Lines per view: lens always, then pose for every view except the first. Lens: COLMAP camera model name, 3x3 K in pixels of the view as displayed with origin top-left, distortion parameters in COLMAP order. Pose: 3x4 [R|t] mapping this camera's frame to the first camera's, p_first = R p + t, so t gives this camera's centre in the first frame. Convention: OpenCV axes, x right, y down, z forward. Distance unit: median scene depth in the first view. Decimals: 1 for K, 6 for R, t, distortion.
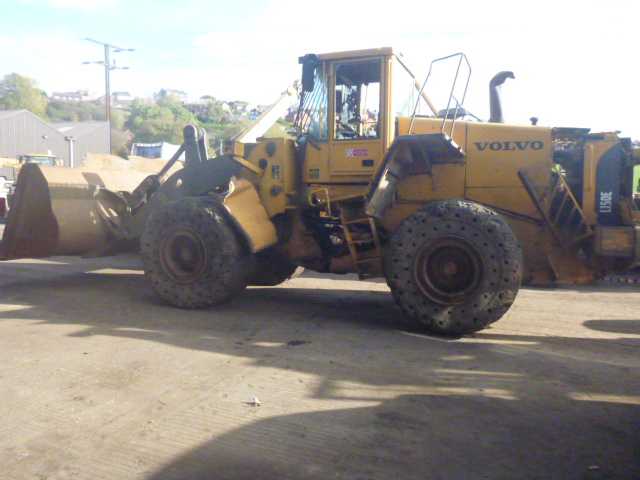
lens RADIAL K [[562.1, 0, 320.2], [0, 562.1, 235.0], [0, 0, 1]] dist [-0.002647, 0.001153]
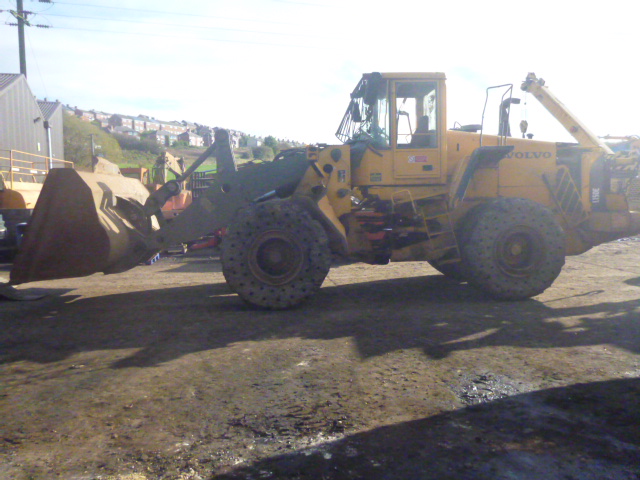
lens RADIAL K [[512.2, 0, 320.0], [0, 512.2, 244.8], [0, 0, 1]] dist [-0.041031, 0.016006]
pose [[0.900581, -0.070886, 0.428870, -0.594052], [0.055570, 0.997293, 0.048145, -0.029182], [-0.431122, -0.019526, 0.902082, 0.111949]]
